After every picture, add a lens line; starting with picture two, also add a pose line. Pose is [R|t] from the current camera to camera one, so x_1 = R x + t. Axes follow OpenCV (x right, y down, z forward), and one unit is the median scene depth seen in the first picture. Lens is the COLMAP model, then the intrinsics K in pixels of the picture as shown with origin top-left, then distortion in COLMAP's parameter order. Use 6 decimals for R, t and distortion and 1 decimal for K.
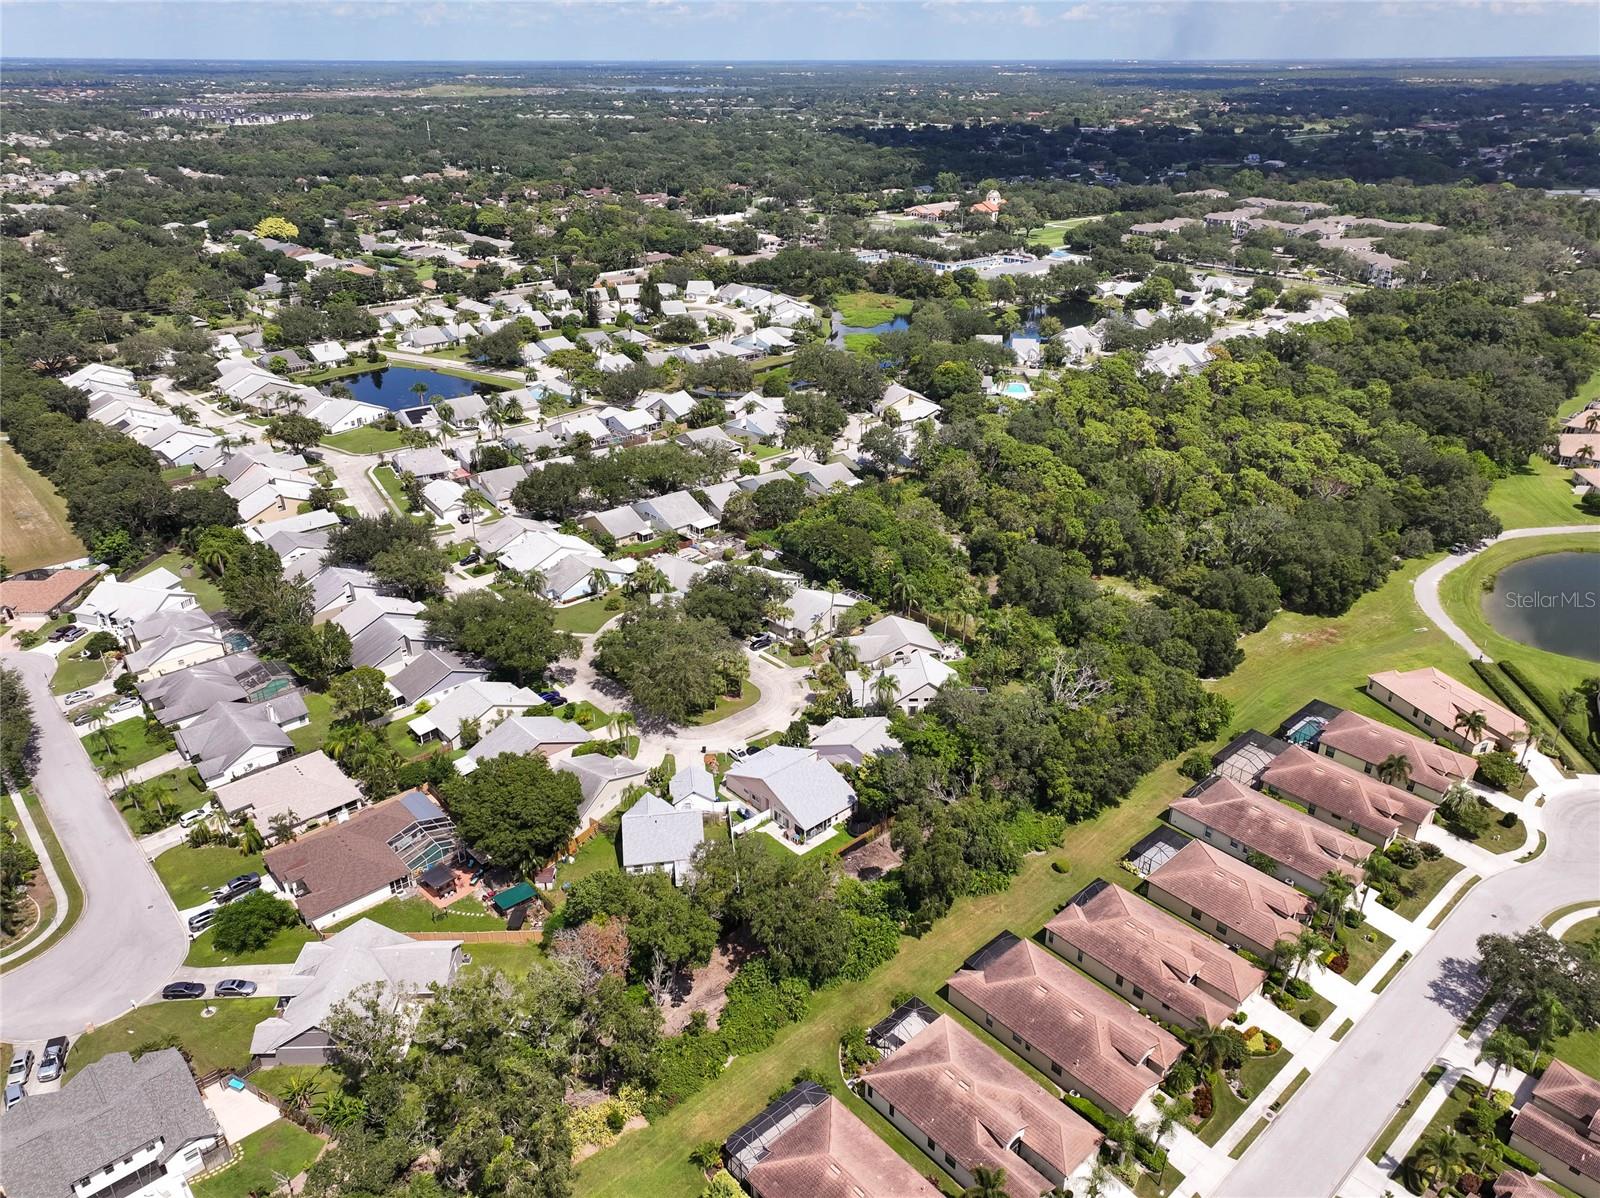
lens RADIAL K [[1122.7, 0, 802.7], [0, 1122.7, 602.7], [0, 0, 1]] dist [-0.008935, 0.030765]
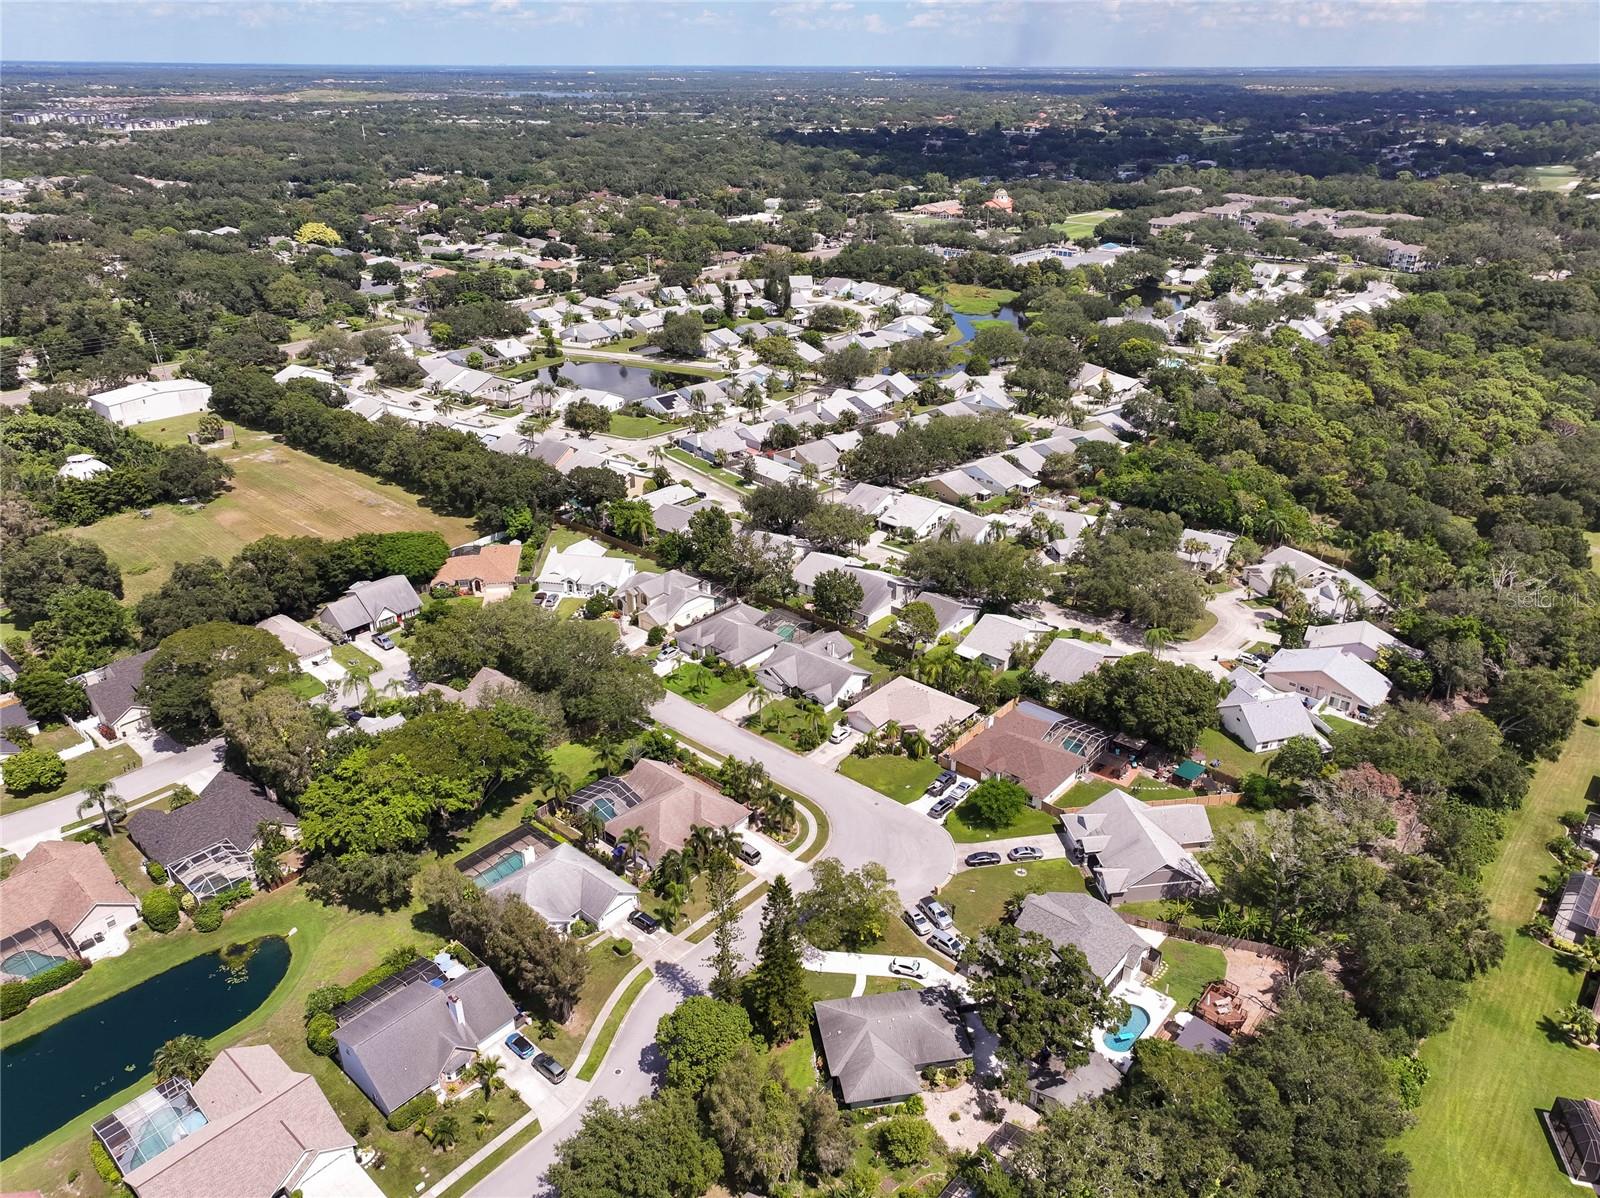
lens RADIAL K [[1122.7, 0, 800.0], [0, 1122.7, 596.2], [0, 0, 1]] dist [-0.008935, 0.030765]
pose [[0.992184, -0.051034, 0.113873, -0.320070], [0.052024, 0.998629, -0.005740, 0.025514], [-0.113424, 0.011619, 0.993479, -0.052767]]
